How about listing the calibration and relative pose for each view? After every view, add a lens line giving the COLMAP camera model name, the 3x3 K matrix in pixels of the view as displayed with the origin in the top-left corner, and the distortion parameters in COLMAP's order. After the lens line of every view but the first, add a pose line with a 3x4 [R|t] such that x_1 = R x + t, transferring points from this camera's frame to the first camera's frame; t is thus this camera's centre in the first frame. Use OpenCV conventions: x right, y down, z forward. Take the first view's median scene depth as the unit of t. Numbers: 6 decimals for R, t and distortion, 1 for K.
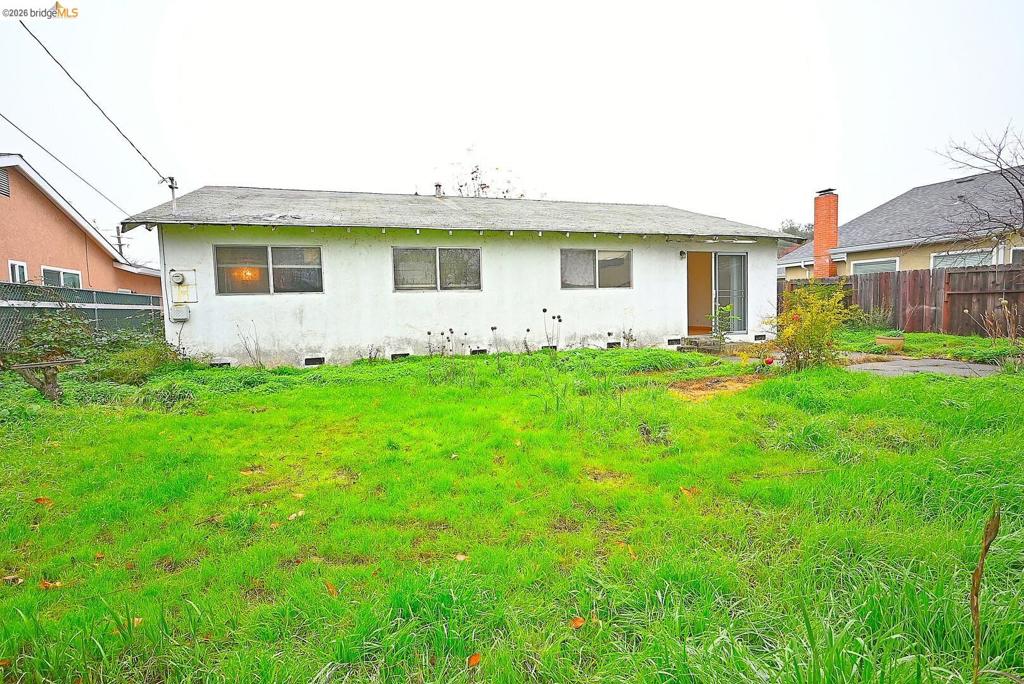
lens RADIAL K [[506.2, 0, 508.8], [0, 506.2, 341.5], [0, 0, 1]] dist [-0.004401, 0.002222]
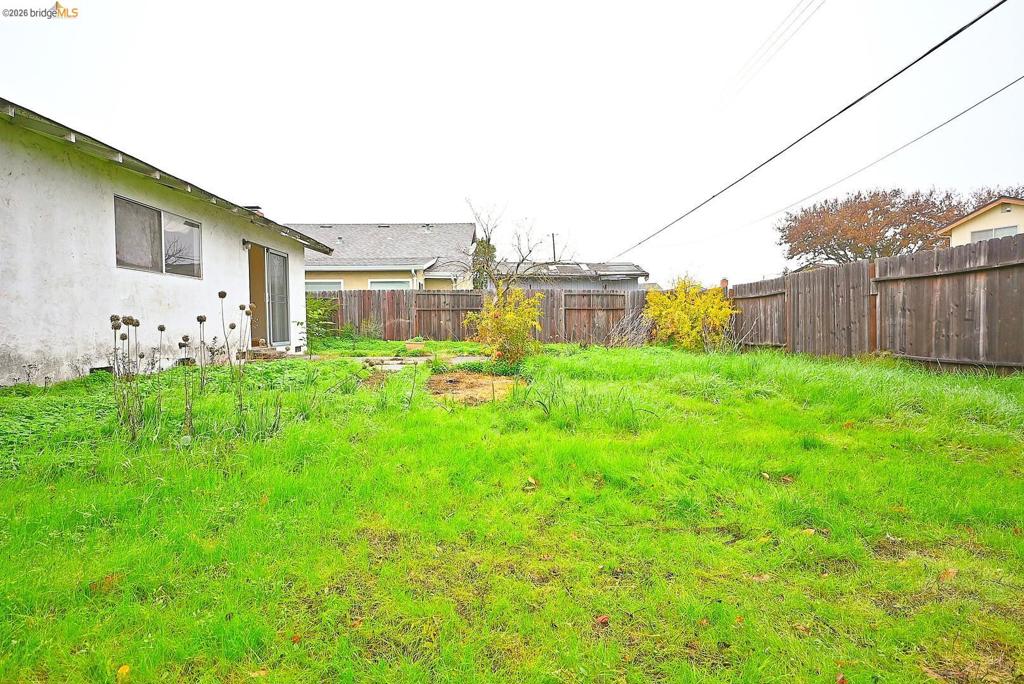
lens RADIAL K [[506.2, 0, 508.8], [0, 506.2, 341.5], [0, 0, 1]] dist [-0.004401, 0.002222]
pose [[0.300152, -0.009491, 0.953844, -0.364601], [0.066077, 0.997755, -0.010864, 0.019274], [-0.951600, 0.066288, 0.300106, 0.503622]]
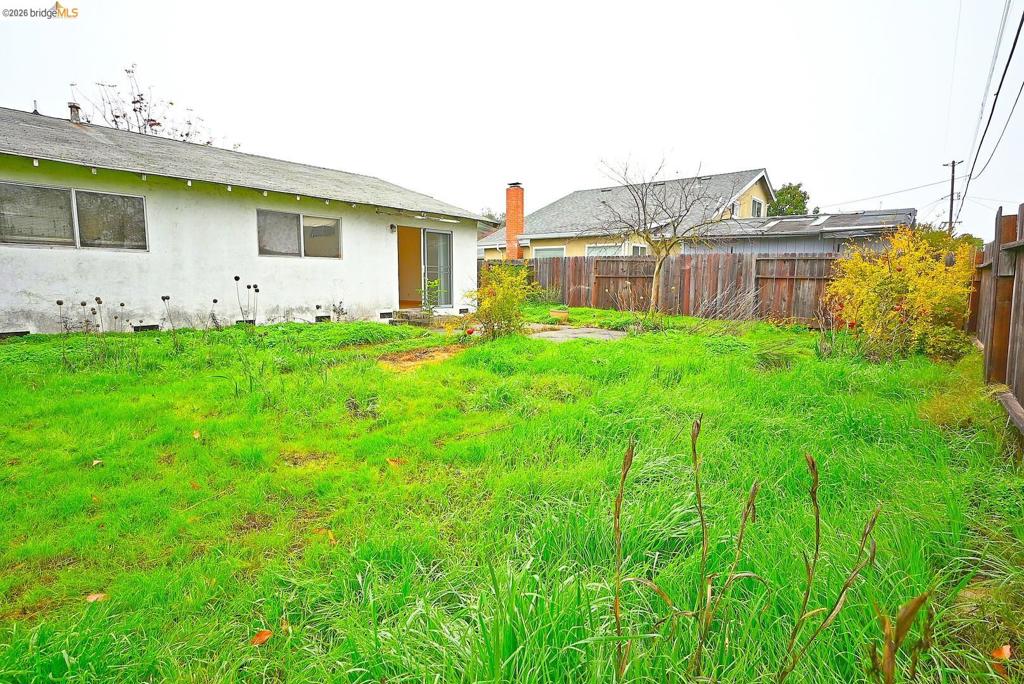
lens RADIAL K [[506.2, 0, 508.8], [0, 506.2, 341.5], [0, 0, 1]] dist [-0.004401, 0.002222]
pose [[0.854410, -0.029688, 0.518751, 0.017103], [0.004812, 0.998776, 0.049234, 0.006011], [-0.519578, -0.039570, 0.853506, 0.022031]]
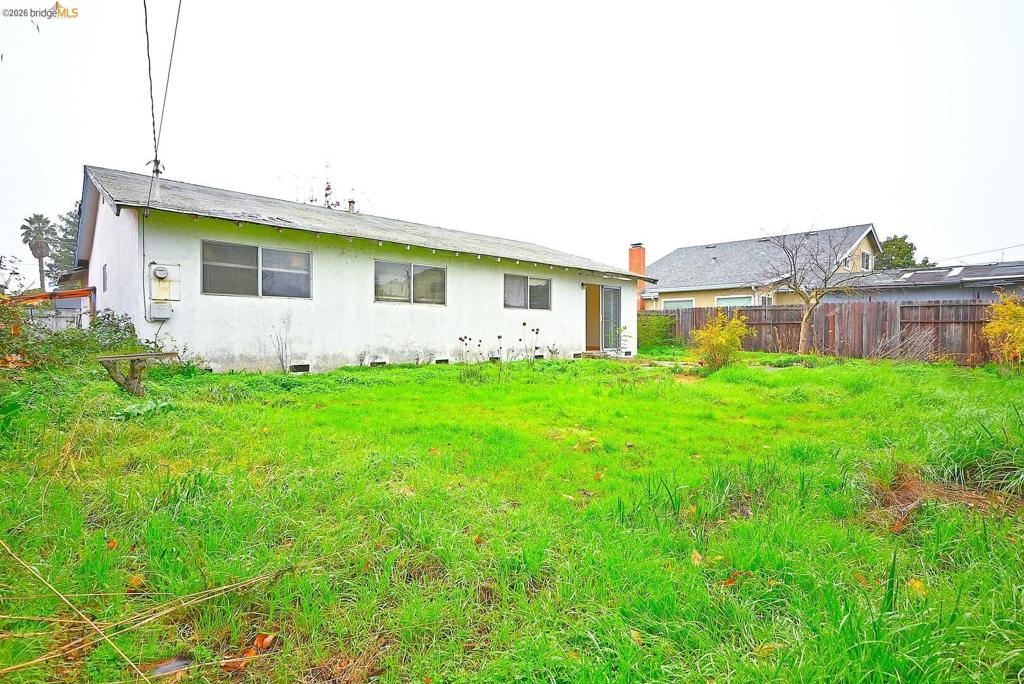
lens RADIAL K [[508.6, 0, 512.0], [0, 508.6, 342.0], [0, 0, 1]] dist [0.005709, 0.000689]
pose [[0.905139, 0.018913, 0.424694, -0.445145], [0.004984, 0.998469, -0.055086, 0.045665], [-0.425086, 0.051977, 0.903659, -0.063823]]
